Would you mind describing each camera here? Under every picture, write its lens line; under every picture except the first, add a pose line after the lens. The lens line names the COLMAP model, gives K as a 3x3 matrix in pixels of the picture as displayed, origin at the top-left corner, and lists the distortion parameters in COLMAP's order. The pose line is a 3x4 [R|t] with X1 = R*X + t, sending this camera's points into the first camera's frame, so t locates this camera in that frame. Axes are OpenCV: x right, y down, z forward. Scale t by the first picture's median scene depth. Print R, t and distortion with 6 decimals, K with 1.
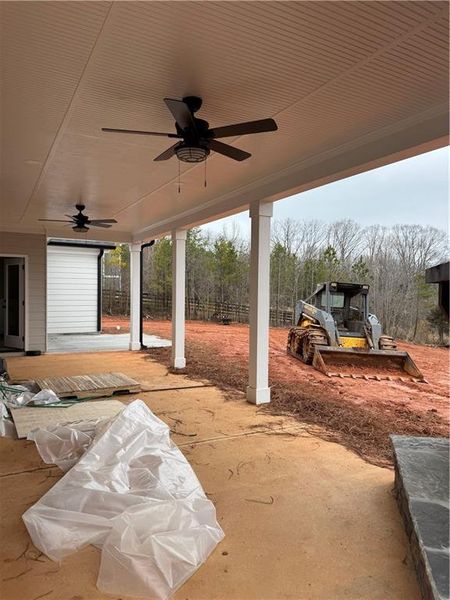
lens RADIAL K [[413.7, 0, 225.0], [0, 413.7, 300.0], [0, 0, 1]] dist [0.168837, -0.343214]
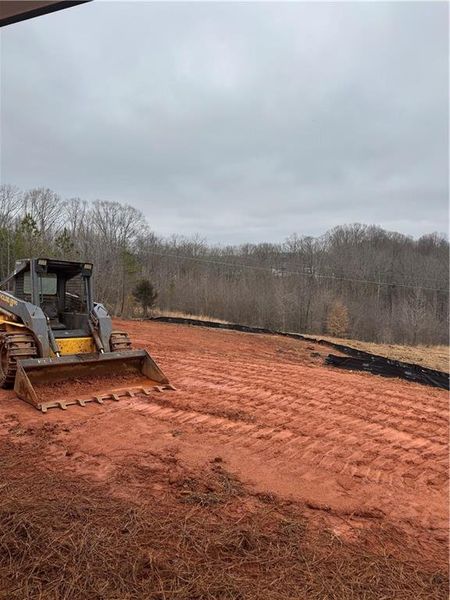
lens RADIAL K [[413.7, 0, 225.0], [0, 413.7, 300.0], [0, 0, 1]] dist [0.168837, -0.343214]
pose [[0.778466, -0.051307, 0.625587, 0.058499], [0.014028, 0.997827, 0.064379, -0.016085], [-0.627530, -0.041341, 0.777494, 0.273917]]
